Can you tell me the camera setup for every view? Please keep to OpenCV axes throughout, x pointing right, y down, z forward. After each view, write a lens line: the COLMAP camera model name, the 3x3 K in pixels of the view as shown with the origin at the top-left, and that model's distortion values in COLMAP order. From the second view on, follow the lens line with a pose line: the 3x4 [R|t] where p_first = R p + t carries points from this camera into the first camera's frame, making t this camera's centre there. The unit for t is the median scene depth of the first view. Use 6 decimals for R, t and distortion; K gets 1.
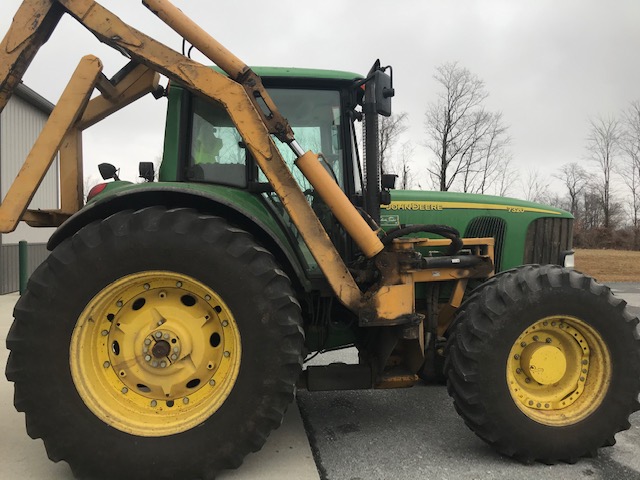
lens RADIAL K [[524.0, 0, 320.0], [0, 524.0, 240.0], [0, 0, 1]] dist [0.009010, 0.000602]
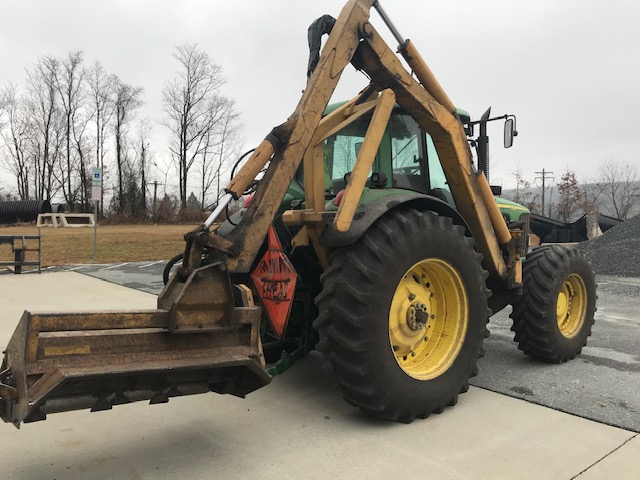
lens RADIAL K [[524.0, 0, 320.0], [0, 524.0, 240.0], [0, 0, 1]] dist [0.009010, 0.000602]
pose [[0.838469, -0.027187, 0.544271, -0.101454], [0.003553, 0.999006, 0.044428, -0.003798], [-0.544938, -0.035318, 0.837732, 0.002173]]
